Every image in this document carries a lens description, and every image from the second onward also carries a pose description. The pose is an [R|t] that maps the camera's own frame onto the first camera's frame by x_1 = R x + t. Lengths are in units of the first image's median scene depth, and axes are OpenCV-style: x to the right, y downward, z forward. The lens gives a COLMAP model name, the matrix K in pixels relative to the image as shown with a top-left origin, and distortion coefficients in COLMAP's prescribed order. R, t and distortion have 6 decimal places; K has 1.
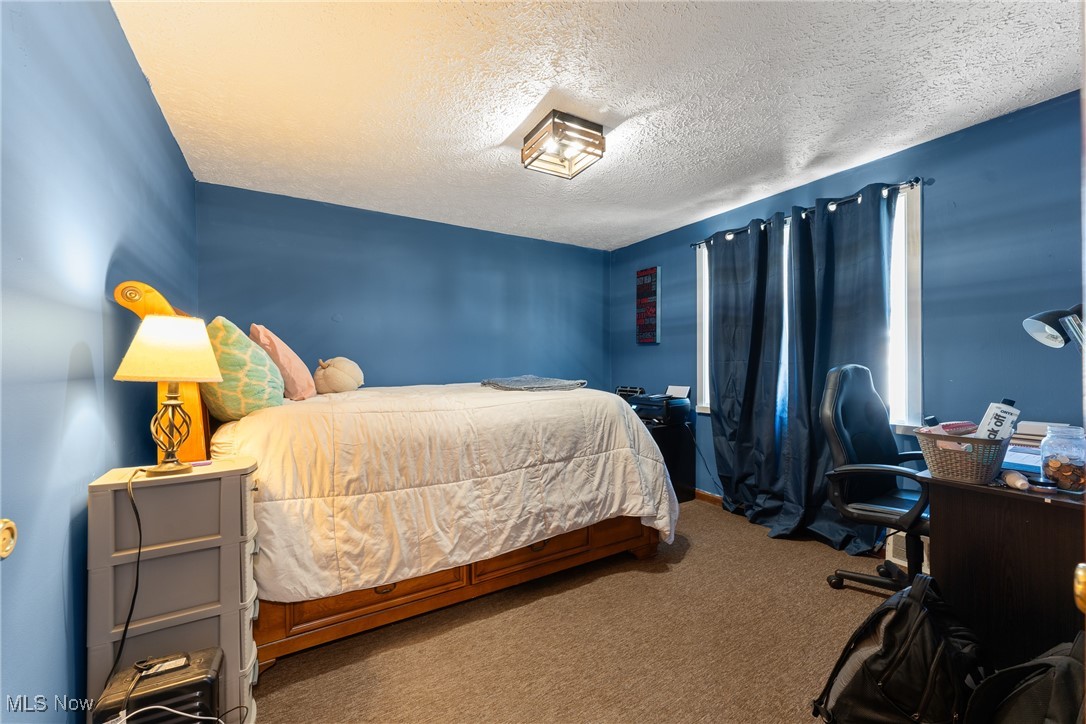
lens RADIAL K [[431.3, 0, 543.0], [0, 431.3, 362.0], [0, 0, 1]] dist [0.000772, 0.000015]
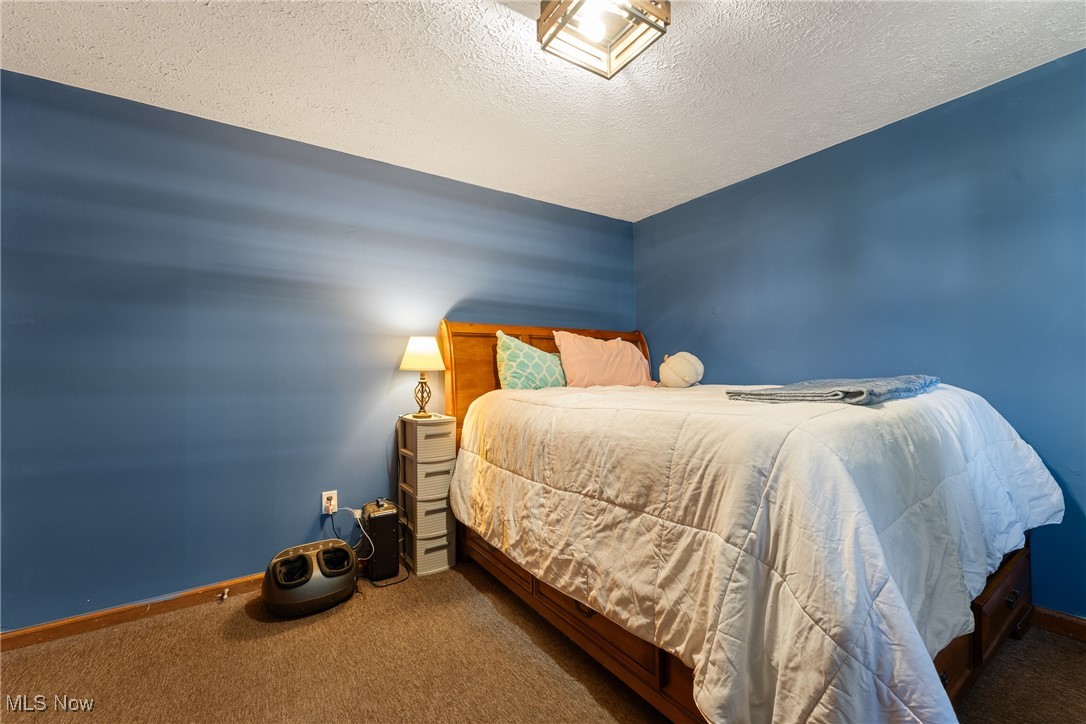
lens RADIAL K [[431.3, 0, 543.0], [0, 431.3, 362.0], [0, 0, 1]] dist [0.000772, 0.000015]
pose [[0.079502, -0.007737, -0.996805, 0.687158], [0.017844, 0.999821, -0.006338, 0.019495], [0.996675, -0.017283, 0.079626, 0.865469]]
